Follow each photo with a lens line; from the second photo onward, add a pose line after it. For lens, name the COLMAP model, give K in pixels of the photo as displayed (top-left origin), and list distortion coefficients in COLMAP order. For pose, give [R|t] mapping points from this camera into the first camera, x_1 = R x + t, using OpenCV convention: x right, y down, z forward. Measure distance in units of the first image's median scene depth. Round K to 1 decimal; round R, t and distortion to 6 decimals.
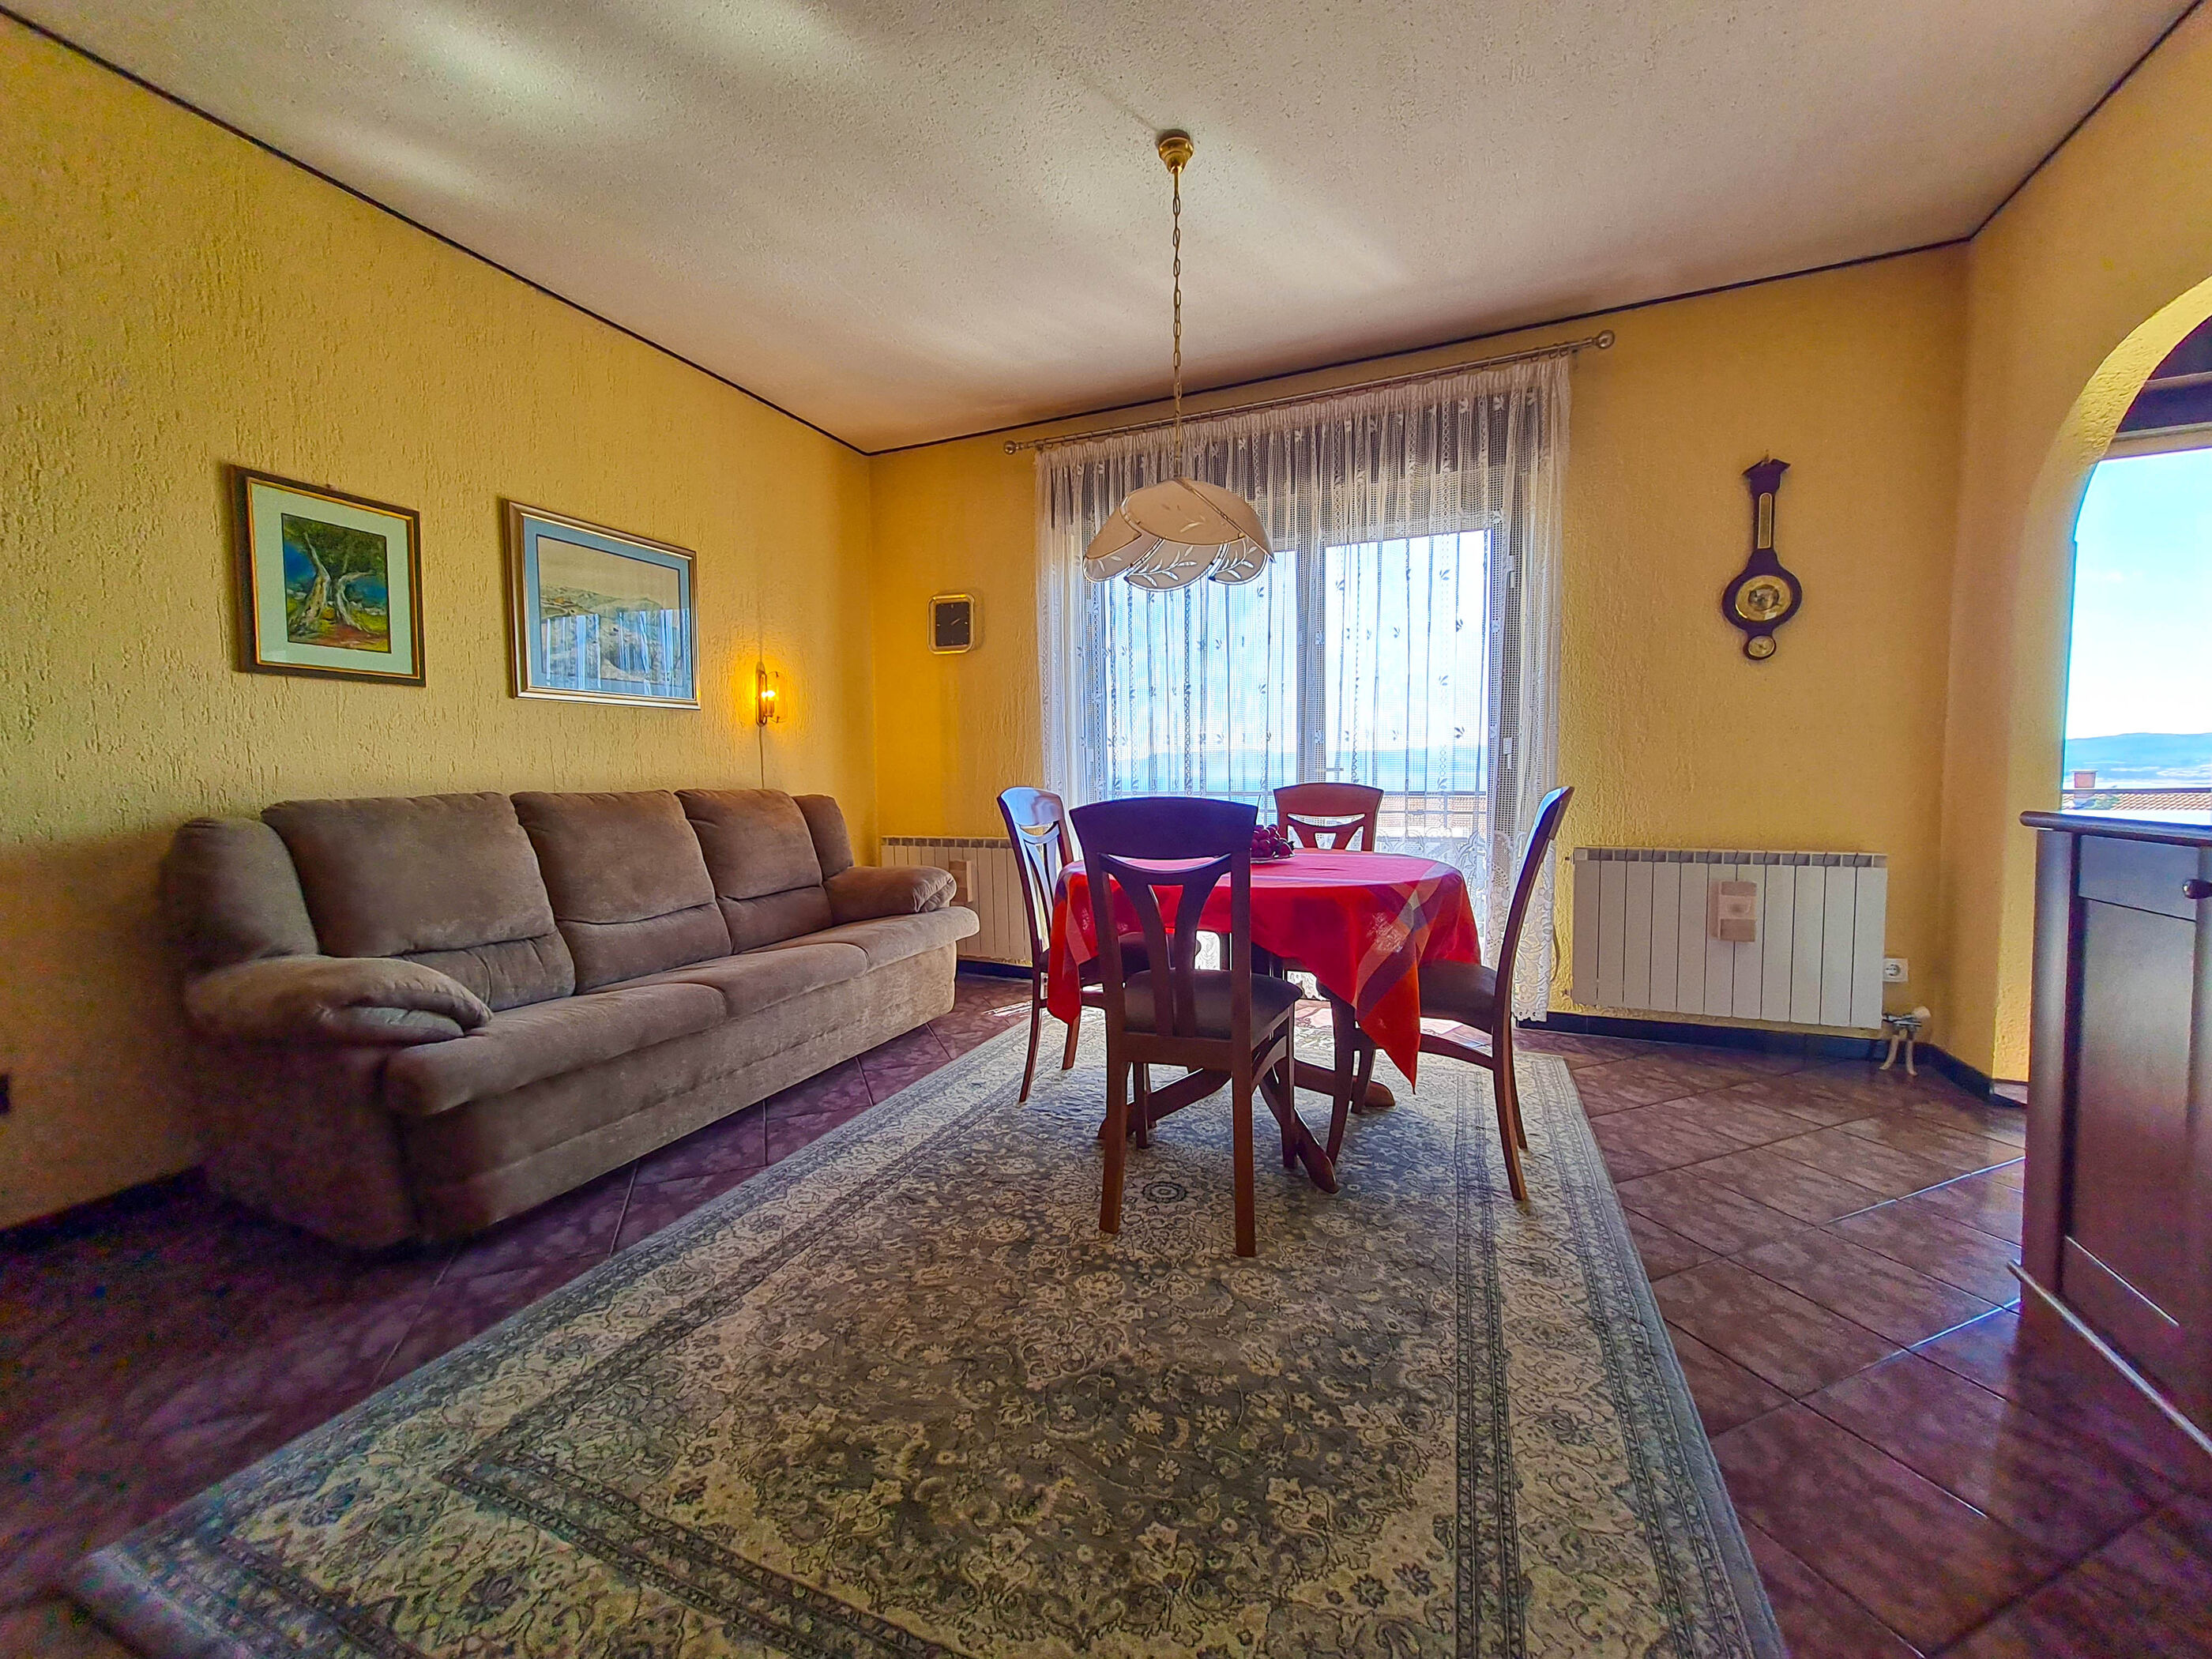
lens RADIAL K [[857.3, 0, 1106.0], [0, 857.3, 829.5], [0, 0, 1]] dist [0.005547, -0.000542]
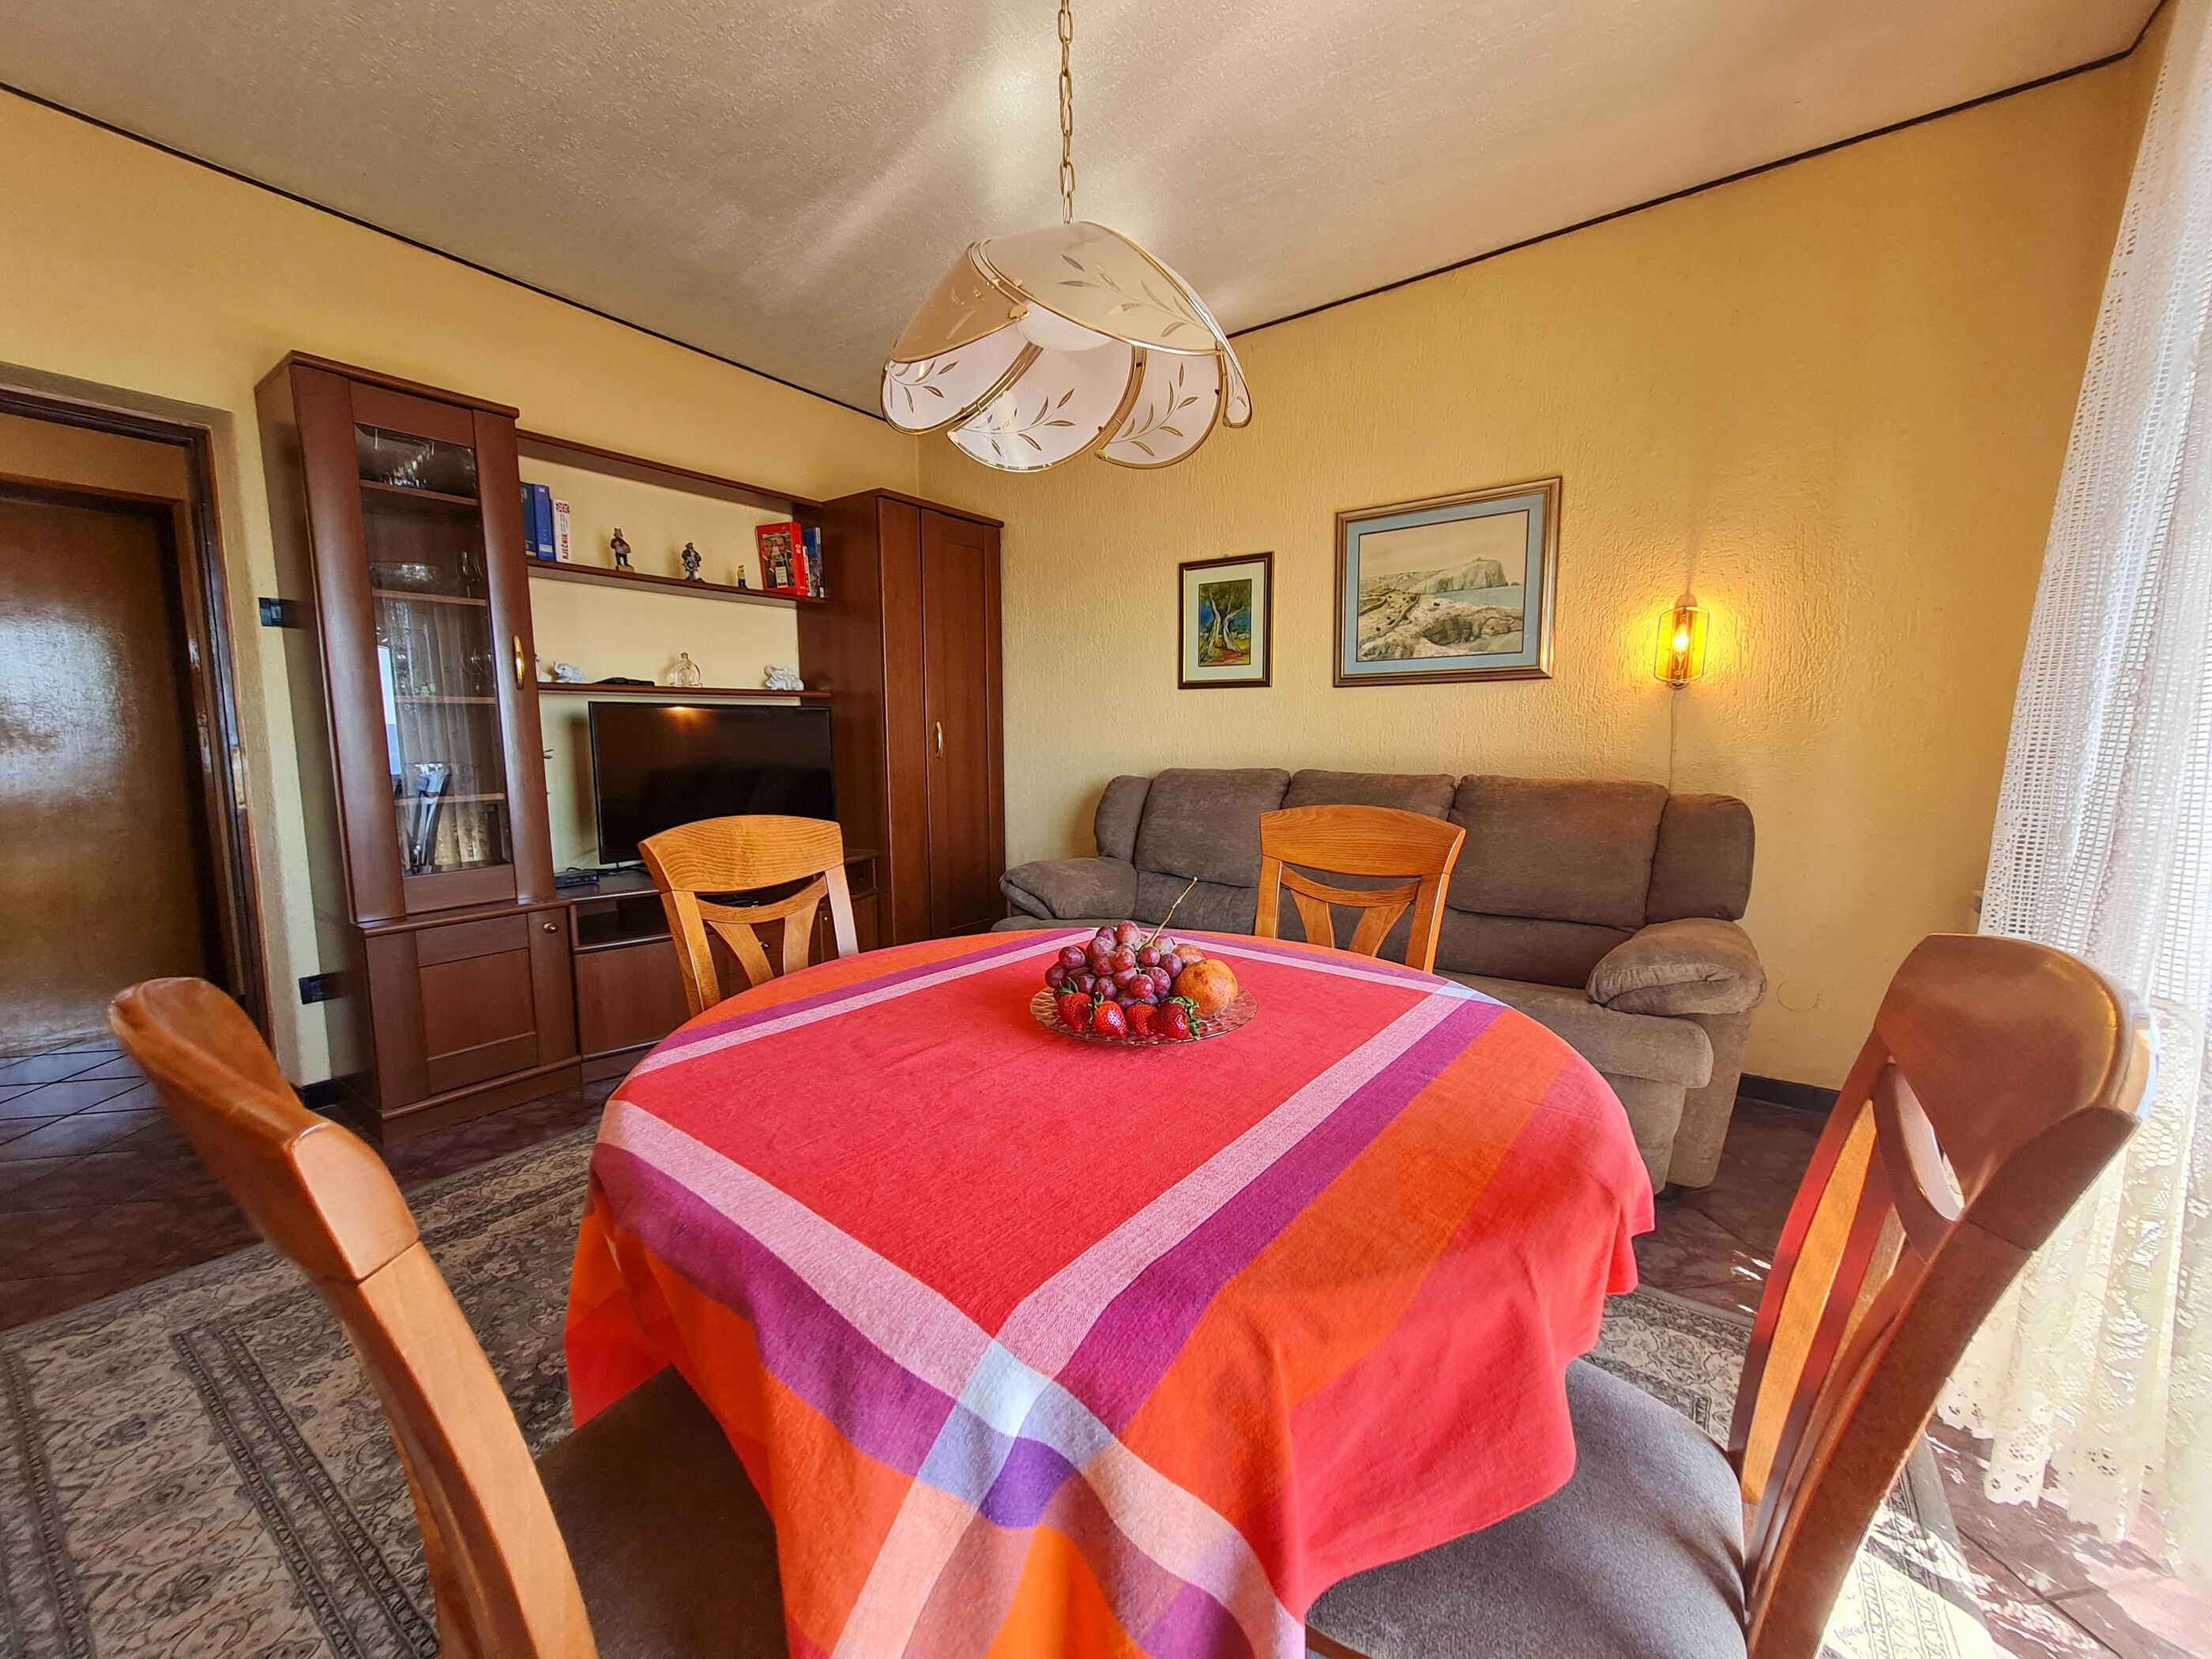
lens RADIAL K [[857.3, 0, 1106.0], [0, 857.3, 829.5], [0, 0, 1]] dist [0.005547, -0.000542]
pose [[-0.215116, 0.122446, -0.968882, 0.613982], [-0.056857, 0.988856, 0.137594, -0.125589], [0.974932, 0.084686, -0.205757, 1.137440]]
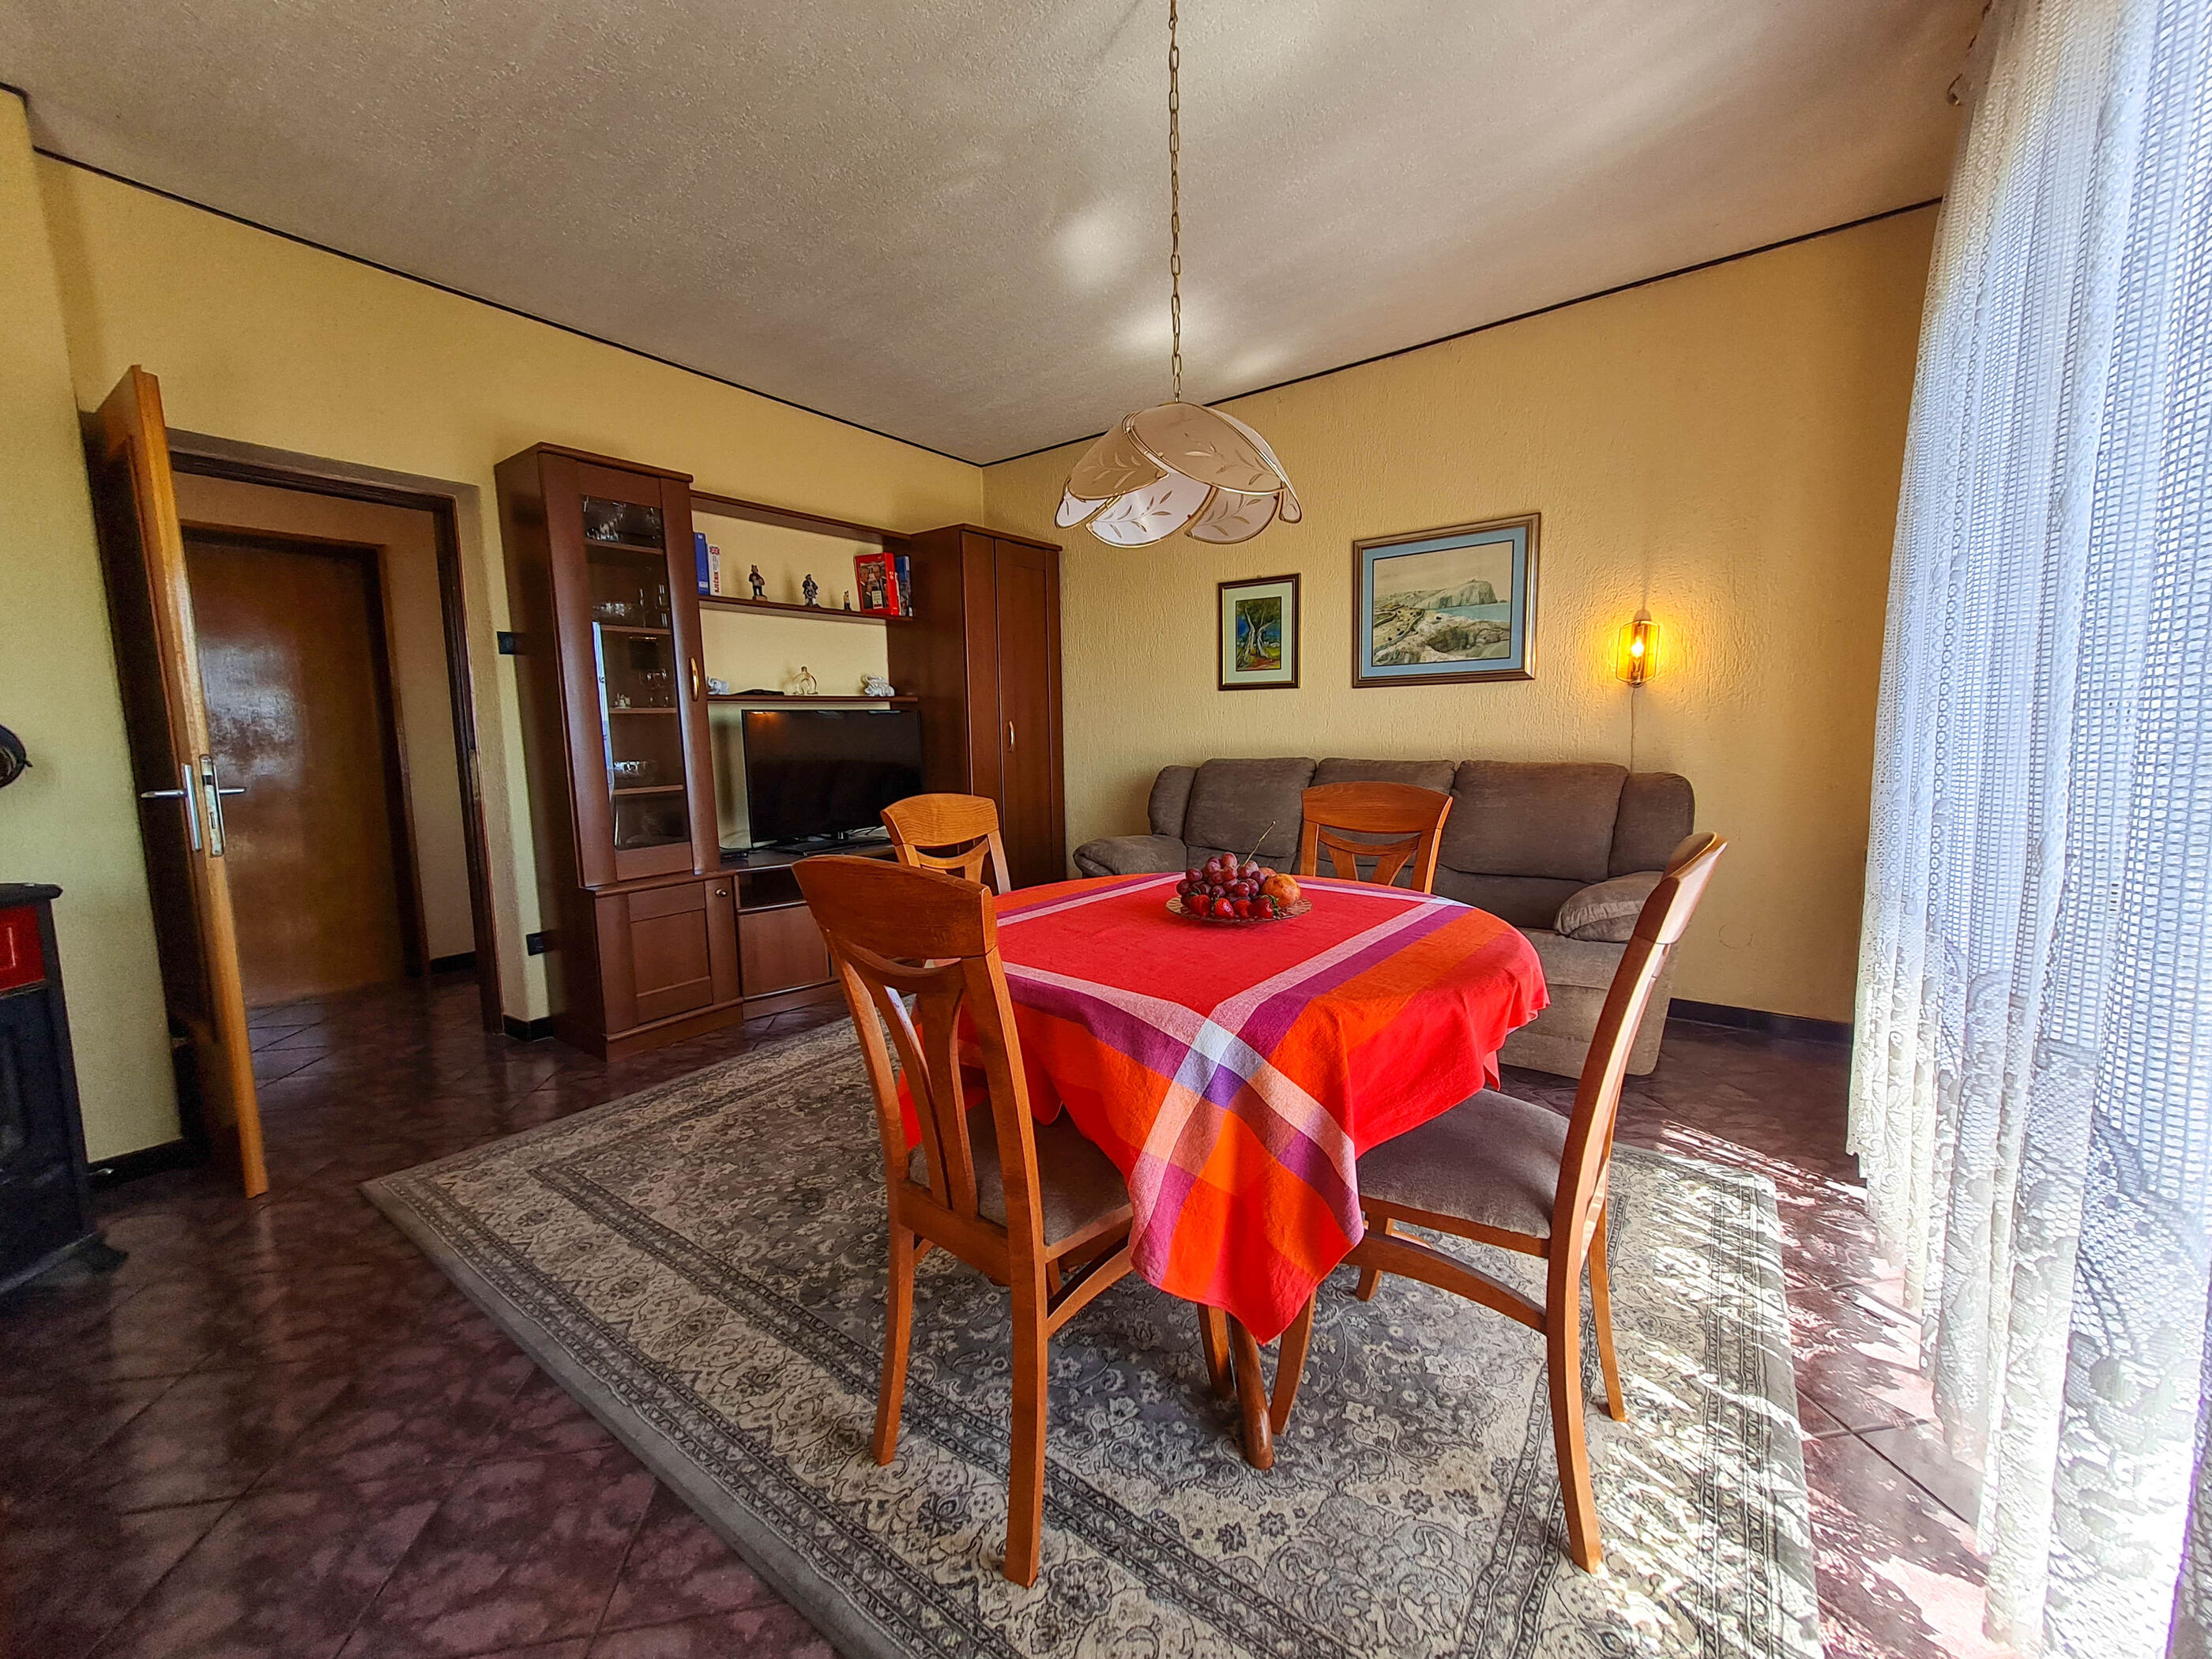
lens RADIAL K [[857.3, 0, 1106.0], [0, 857.3, 829.5], [0, 0, 1]] dist [0.005547, -0.000542]
pose [[-0.230030, 0.131987, -0.964192, 0.887362], [-0.042640, 0.988442, 0.145480, -0.133938], [0.972249, 0.074578, -0.221743, 1.116983]]
